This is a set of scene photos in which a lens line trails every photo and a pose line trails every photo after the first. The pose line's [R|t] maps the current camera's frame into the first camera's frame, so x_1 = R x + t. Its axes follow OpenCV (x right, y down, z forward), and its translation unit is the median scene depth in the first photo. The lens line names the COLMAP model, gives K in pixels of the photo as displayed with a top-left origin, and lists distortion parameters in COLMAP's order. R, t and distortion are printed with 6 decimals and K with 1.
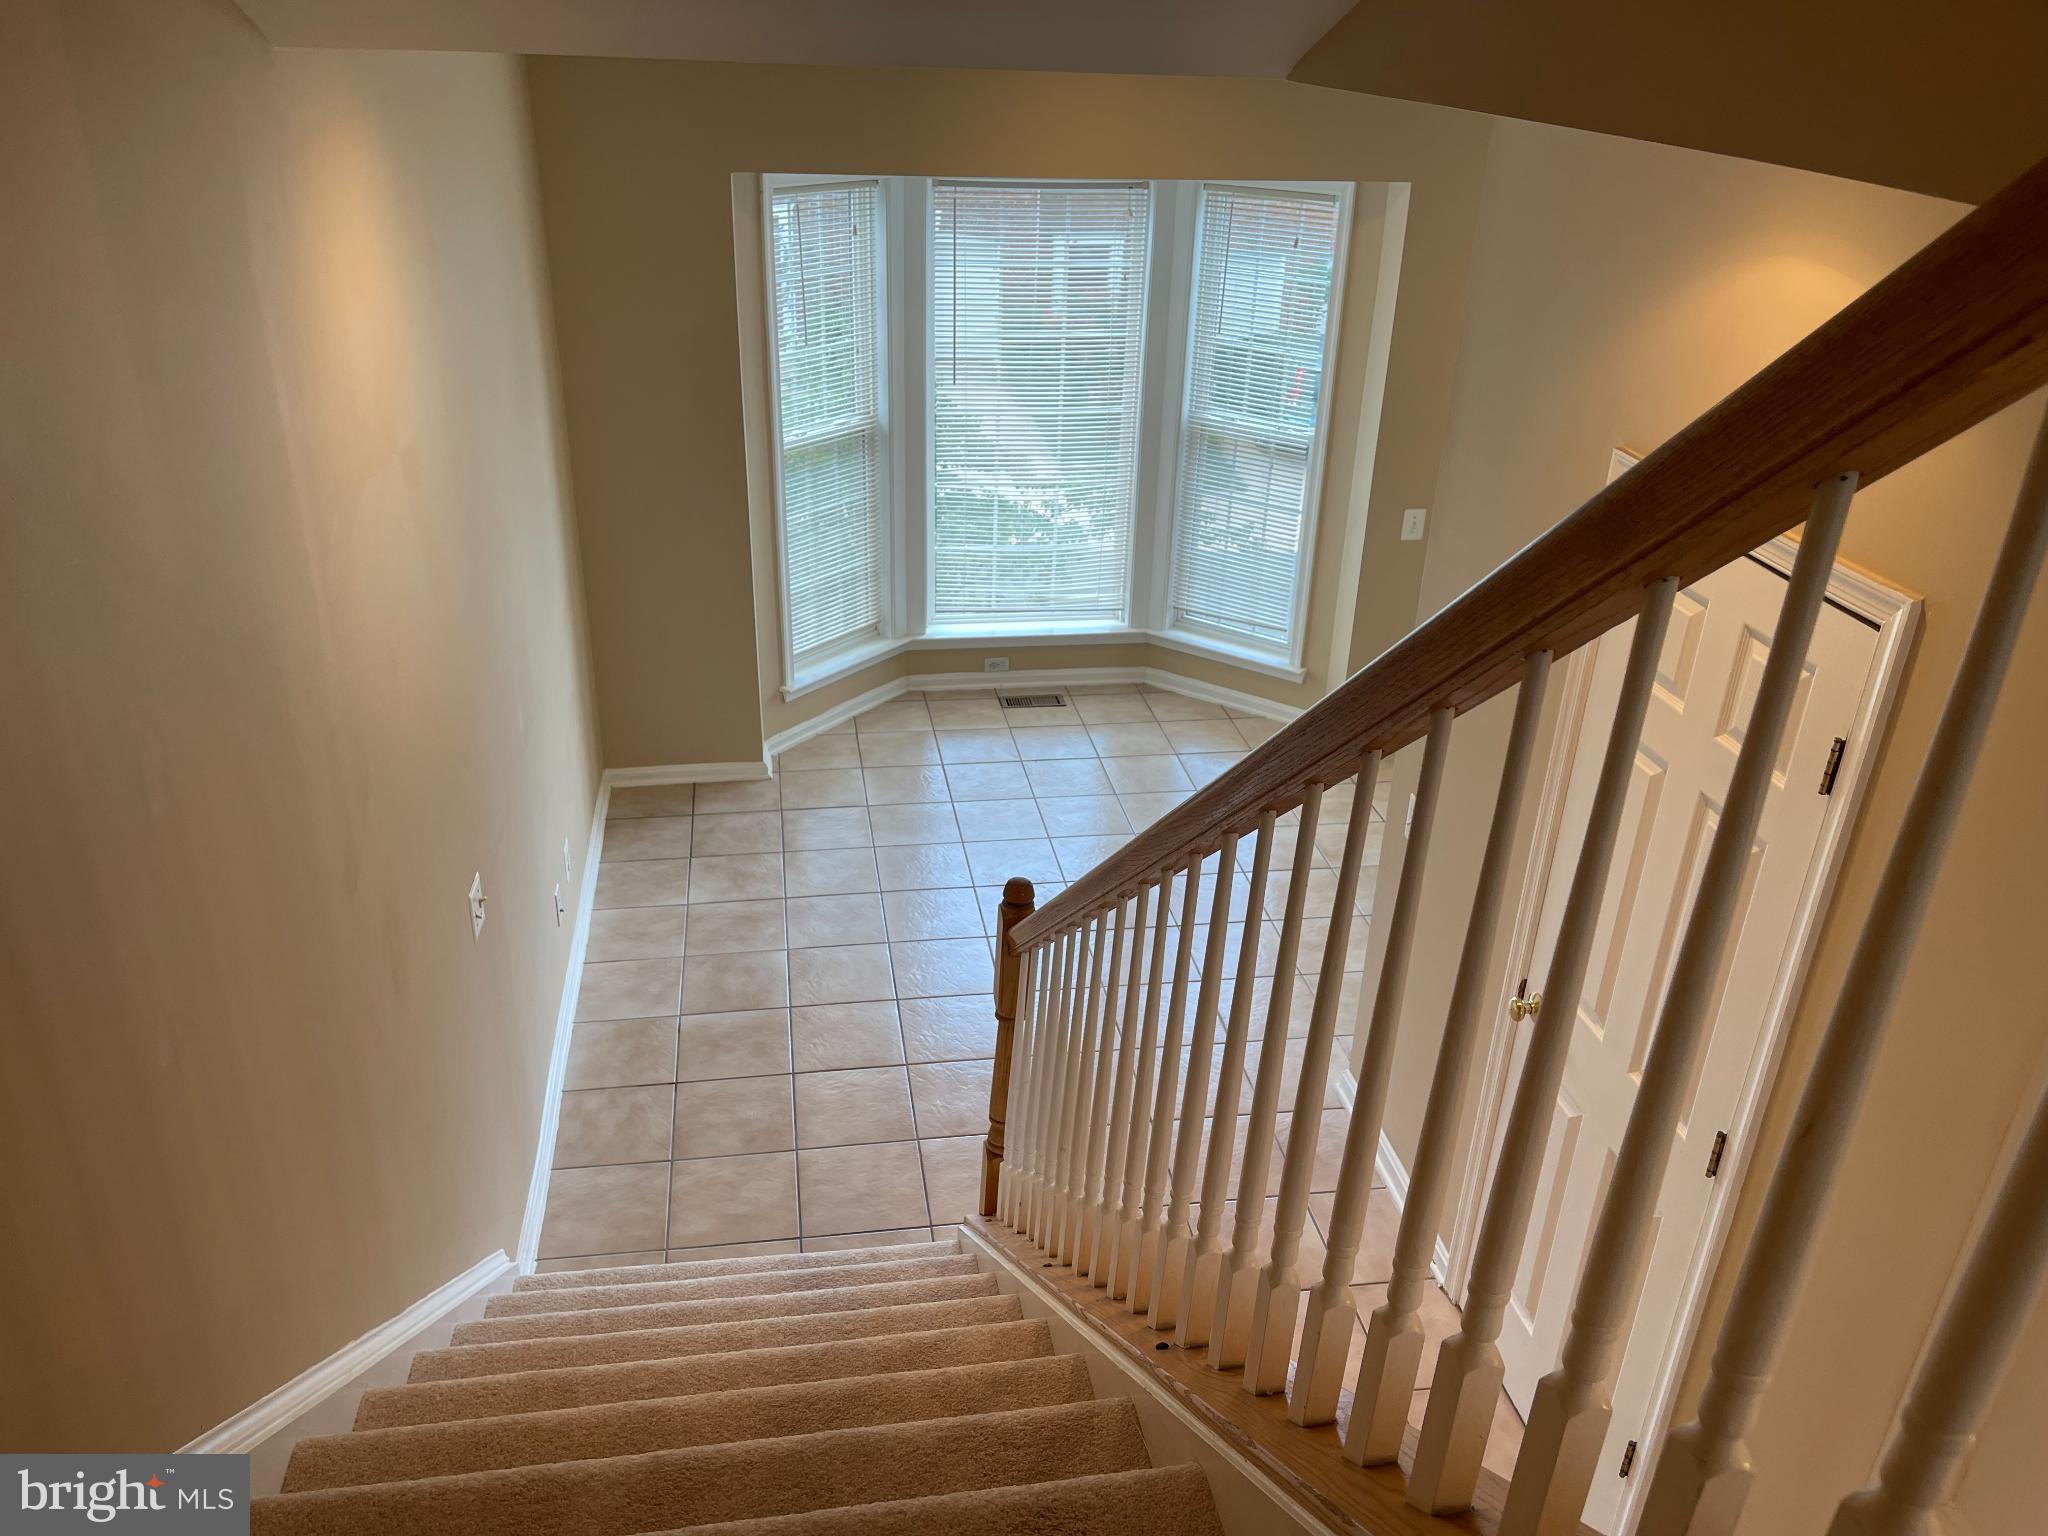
lens RADIAL K [[1566.1, 0, 1024.0], [0, 1566.1, 768.0], [0, 0, 1]] dist [0.045818, 0.003074]
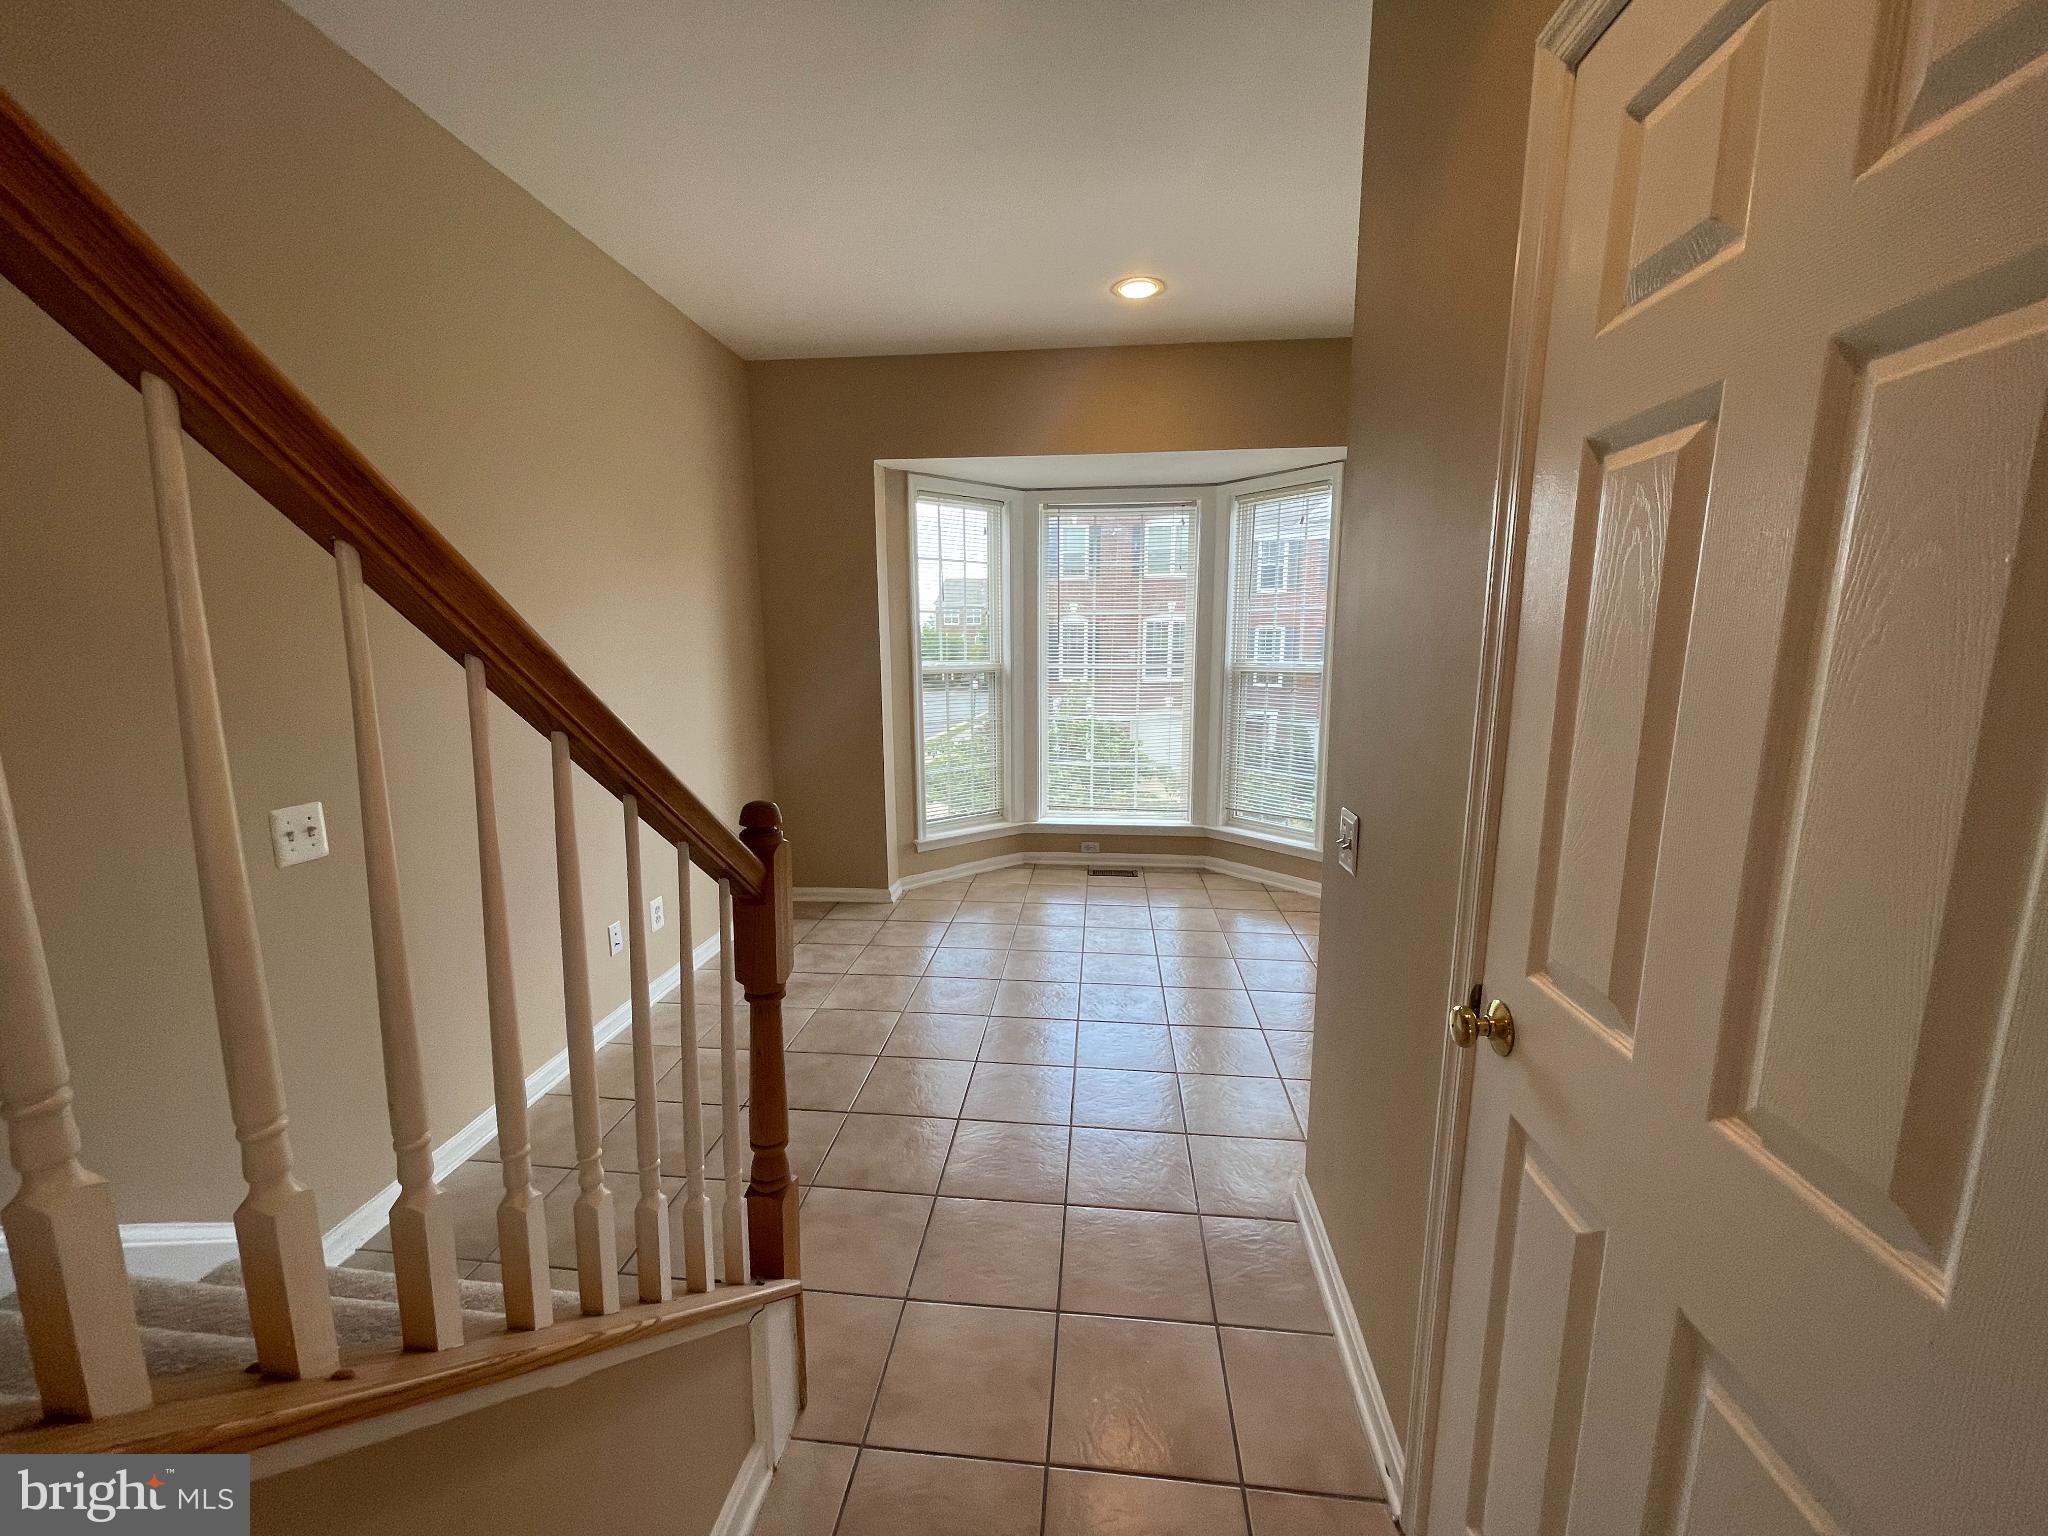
lens RADIAL K [[816.4, 0, 1022.1], [0, 816.4, 780.0], [0, 0, 1]] dist [-0.002066, -0.000090]
pose [[0.963753, 0.007606, -0.266689, 0.118315], [-0.084275, 0.957094, -0.277251, 0.082741], [0.253137, 0.289677, 0.923043, 0.327294]]
